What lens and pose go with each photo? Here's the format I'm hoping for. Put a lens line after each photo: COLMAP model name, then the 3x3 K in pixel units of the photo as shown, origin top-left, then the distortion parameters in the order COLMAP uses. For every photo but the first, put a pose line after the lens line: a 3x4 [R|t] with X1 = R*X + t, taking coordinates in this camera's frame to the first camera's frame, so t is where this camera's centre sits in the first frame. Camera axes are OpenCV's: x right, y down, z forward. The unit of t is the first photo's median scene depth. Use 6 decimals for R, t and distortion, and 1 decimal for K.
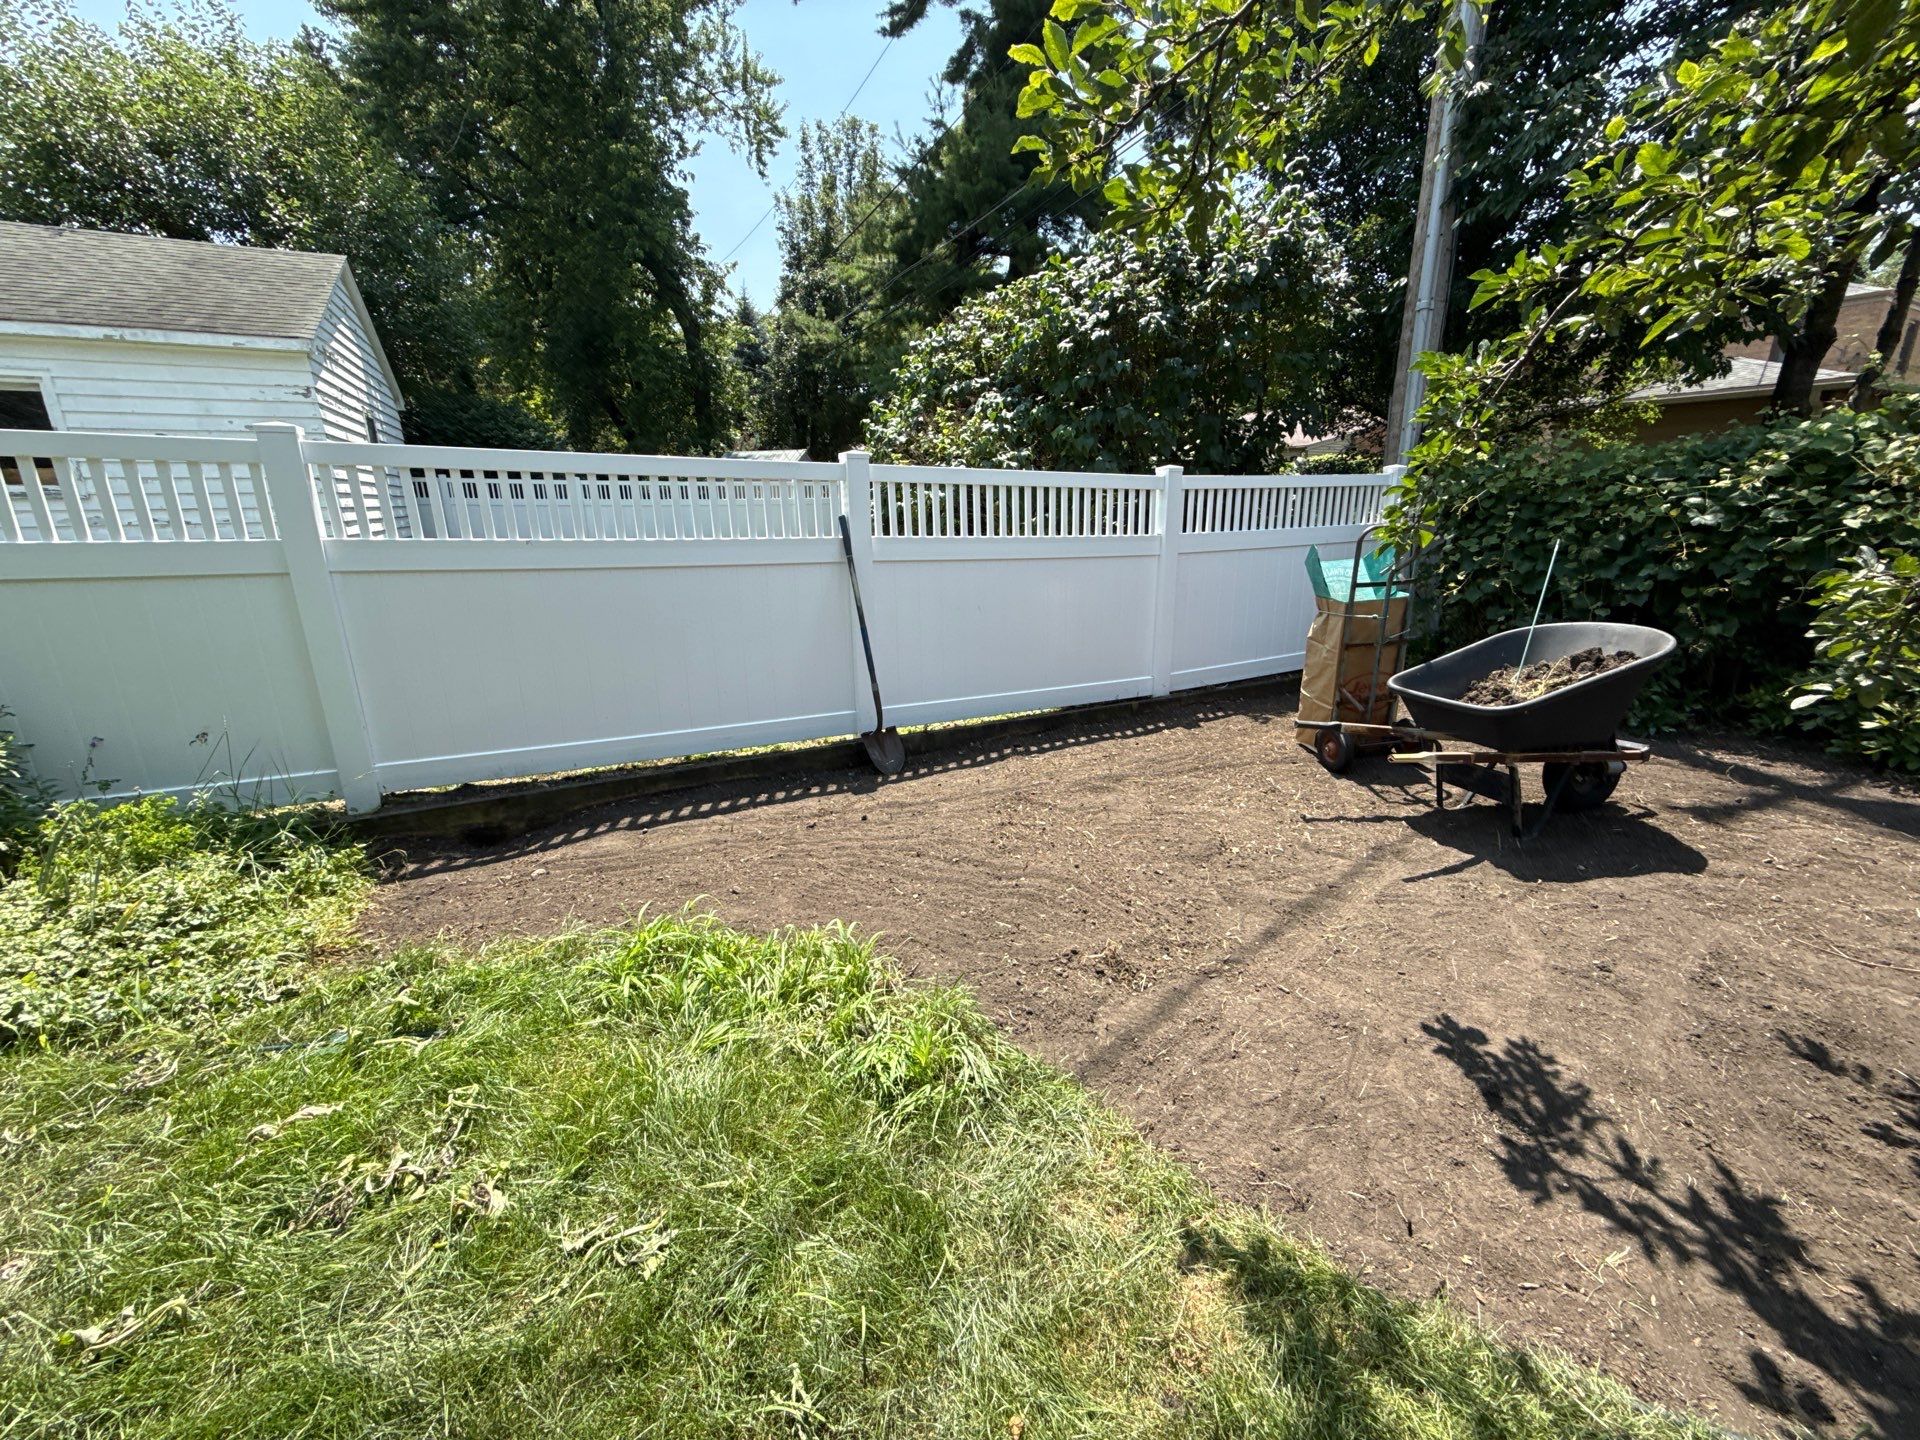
lens RADIAL K [[762.2, 0, 953.8], [0, 762.2, 714.1], [0, 0, 1]] dist [-0.001141, 0.000127]
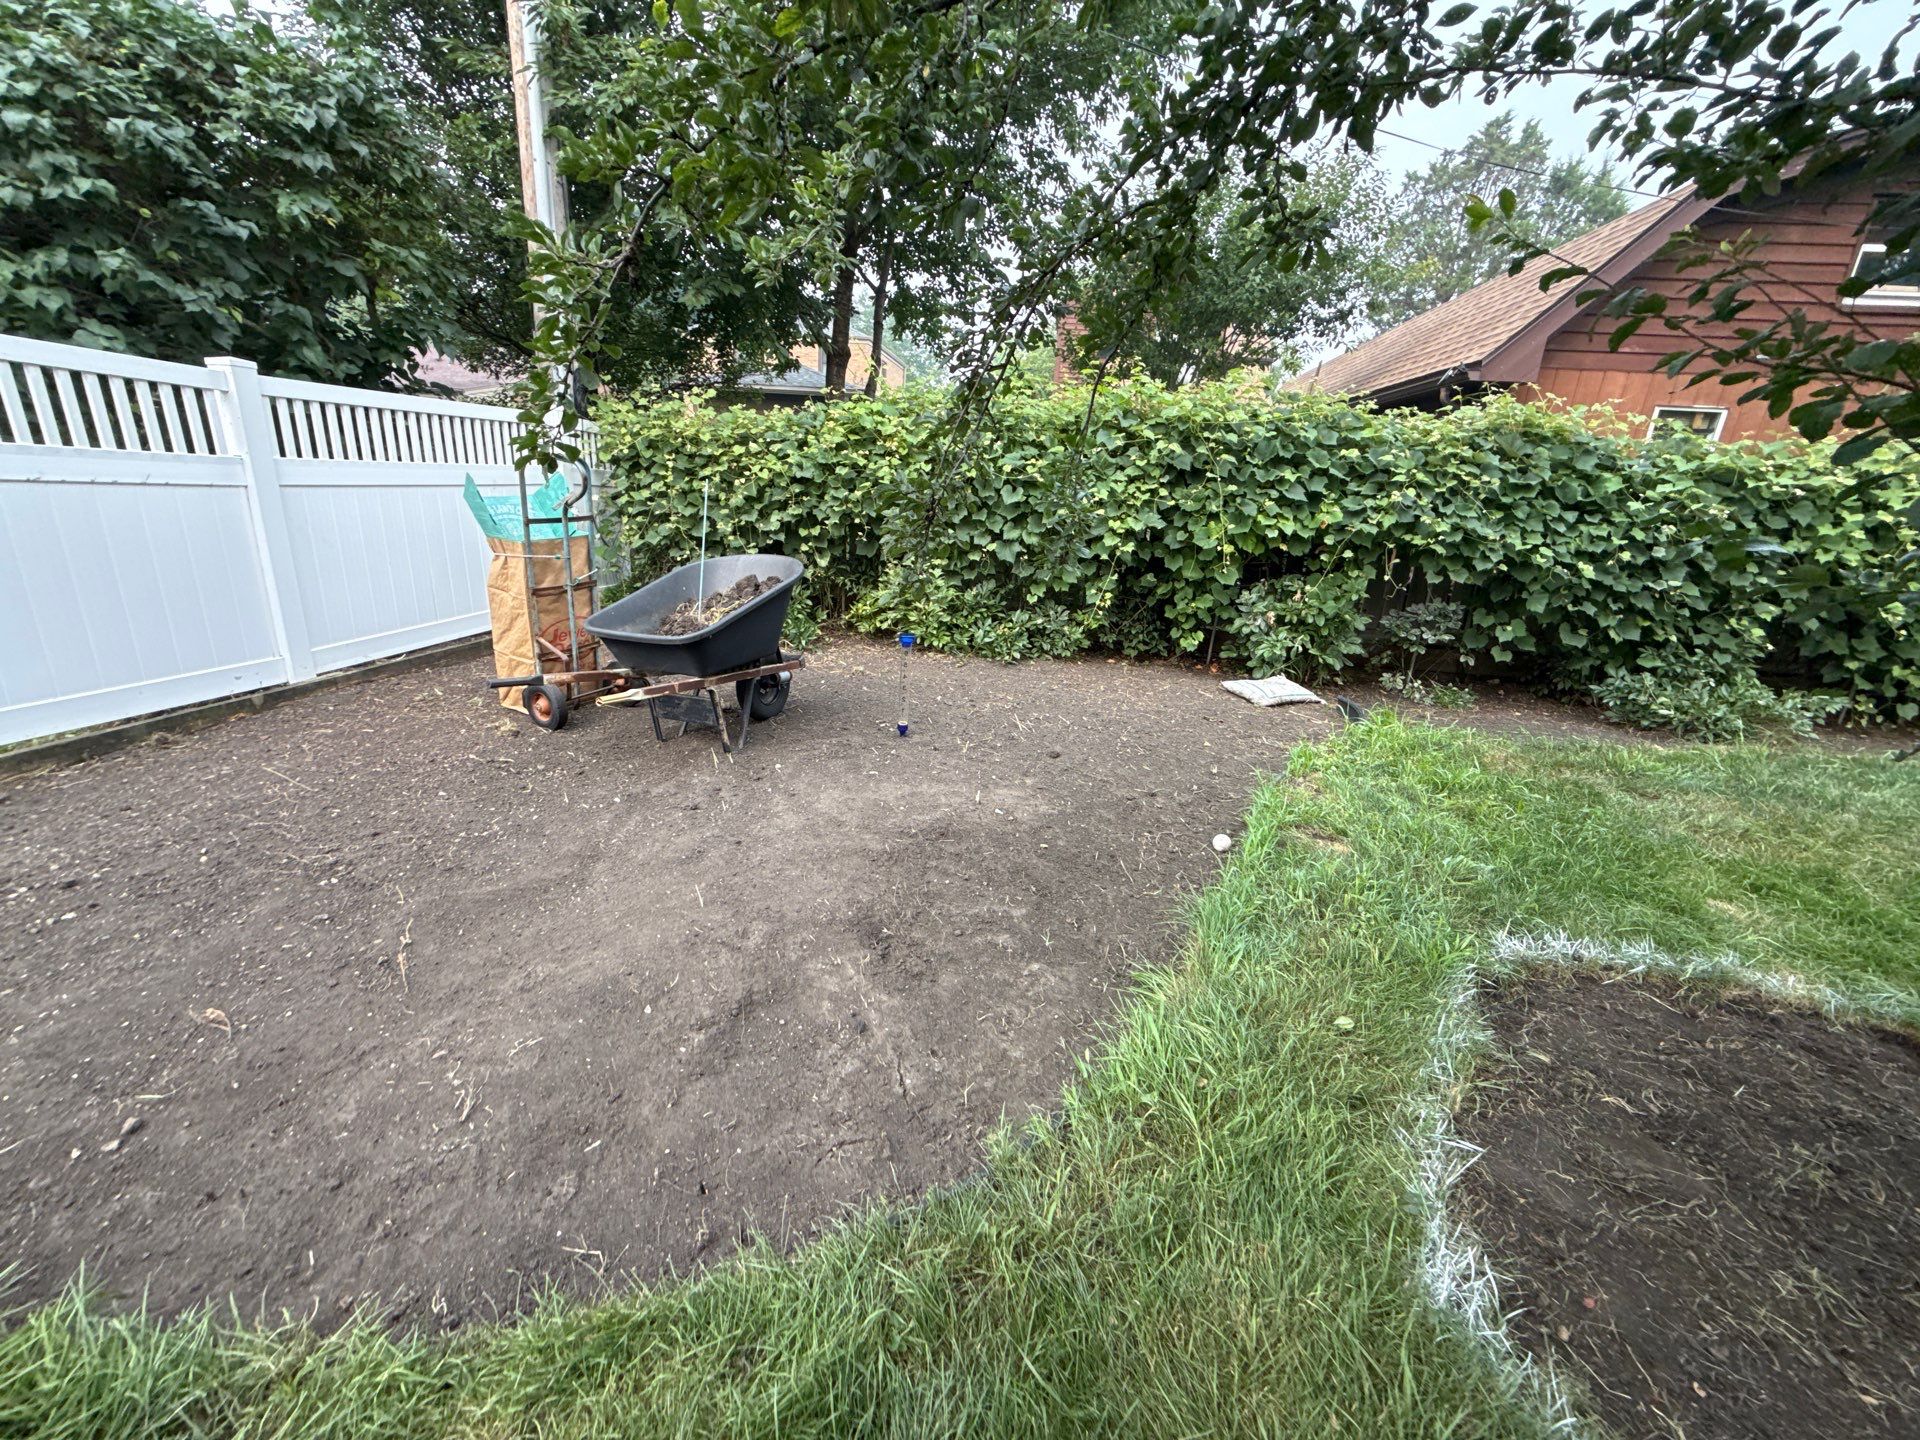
lens RADIAL K [[762.2, 0, 958.4], [0, 762.2, 719.0], [0, 0, 1]] dist [-0.001141, 0.000127]
pose [[0.578083, -0.195240, 0.792276, 0.032721], [0.153533, 0.979636, 0.129387, 0.009541], [-0.801404, 0.046844, 0.596287, 0.036342]]
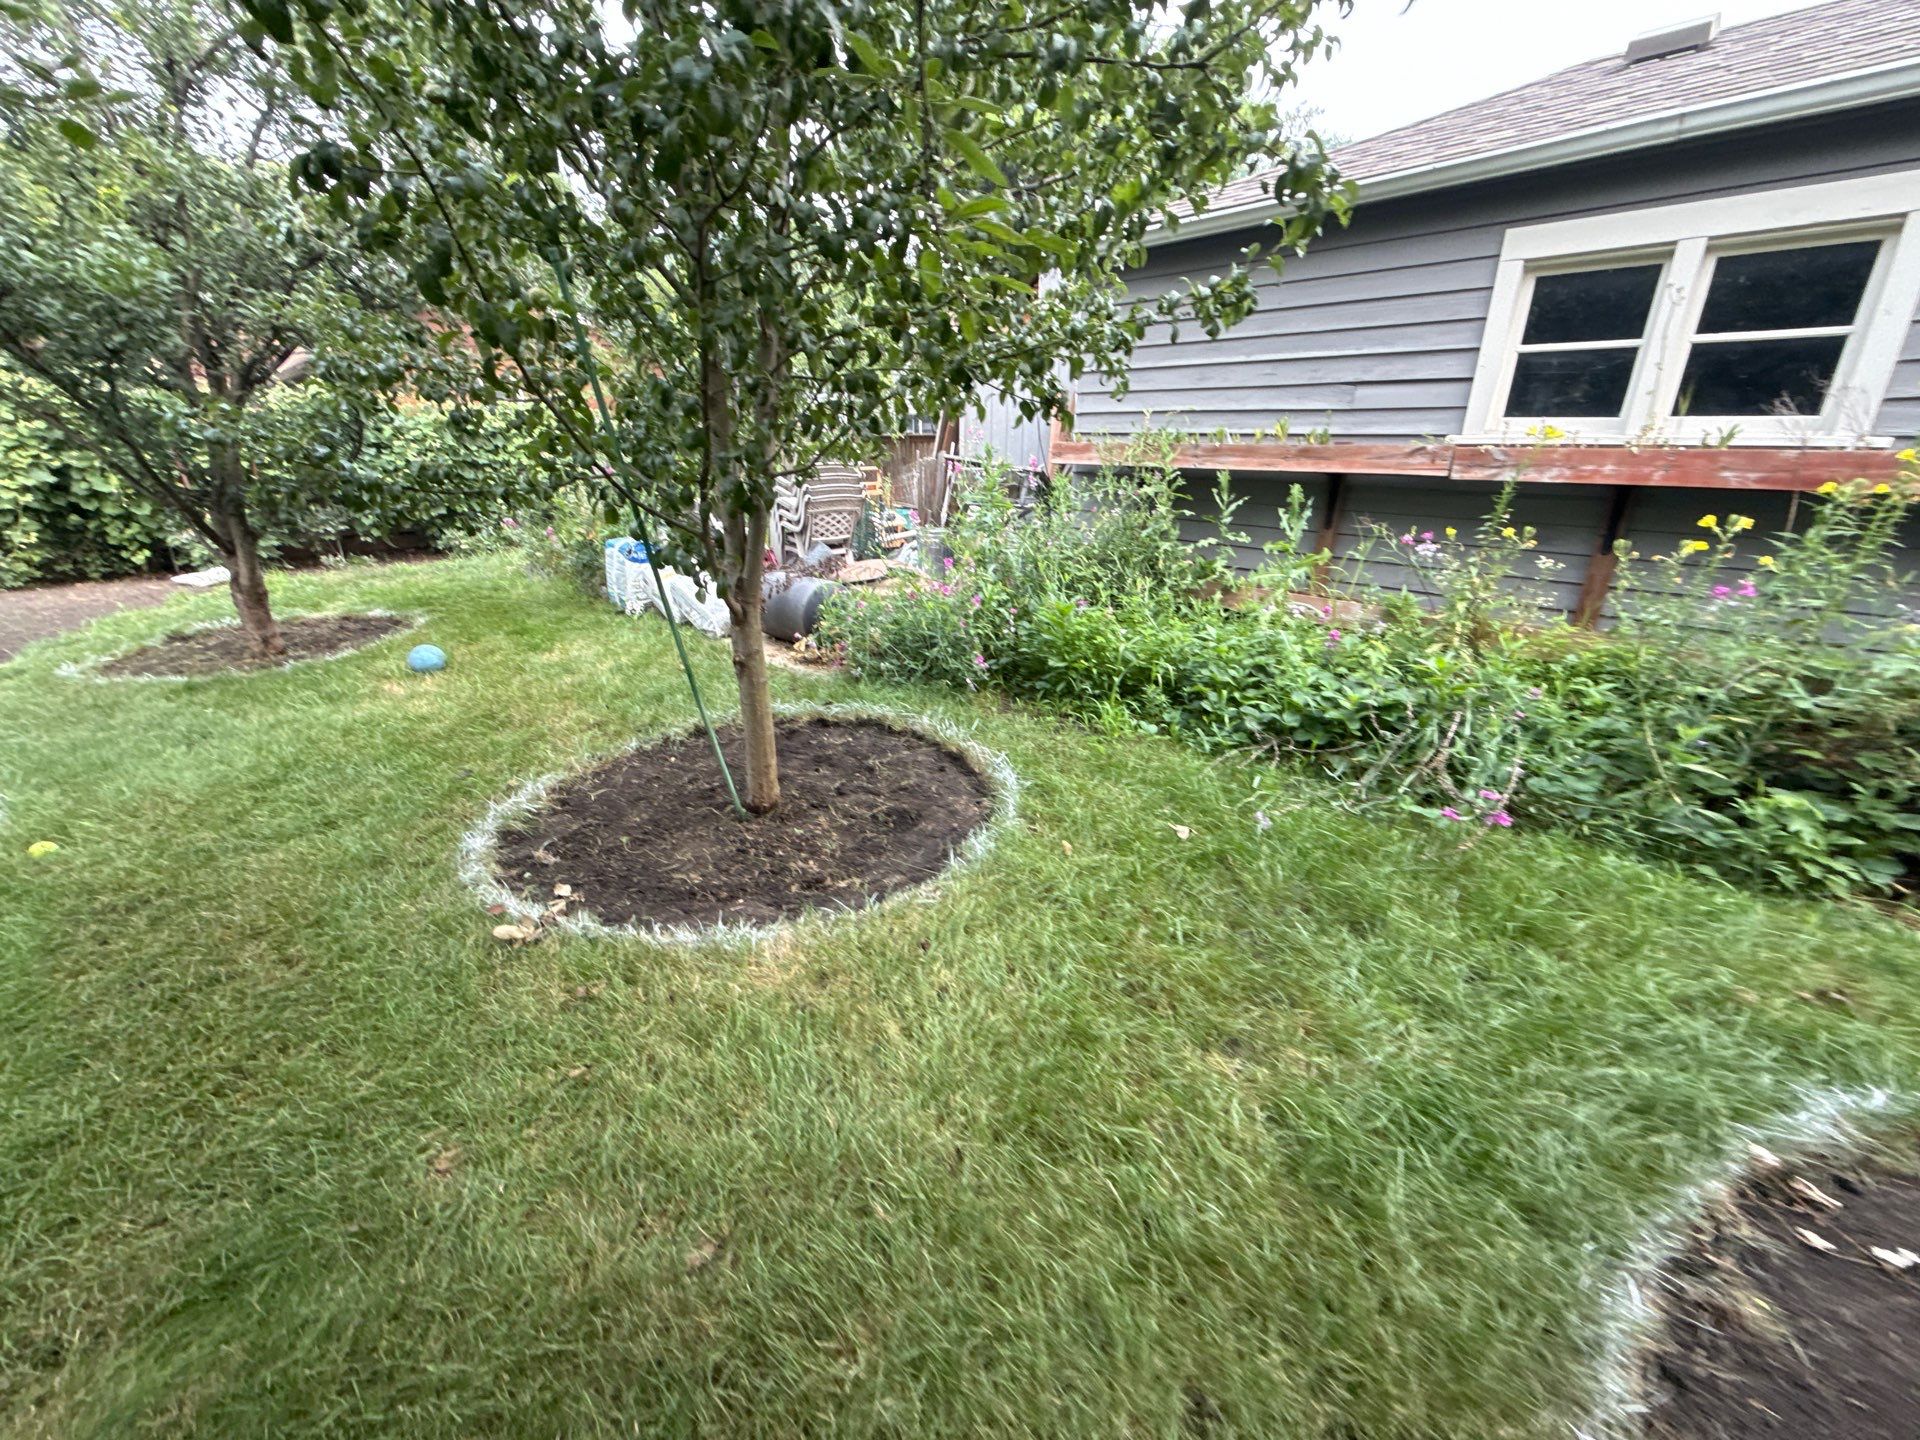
lens RADIAL K [[762.2, 0, 956.4], [0, 762.2, 721.6], [0, 0, 1]] dist [-0.001141, 0.000127]
pose [[-0.278212, -0.329658, 0.902177, -0.592602], [0.259359, 0.878588, 0.401019, 0.136335], [-0.924841, 0.345556, -0.158934, -0.515026]]
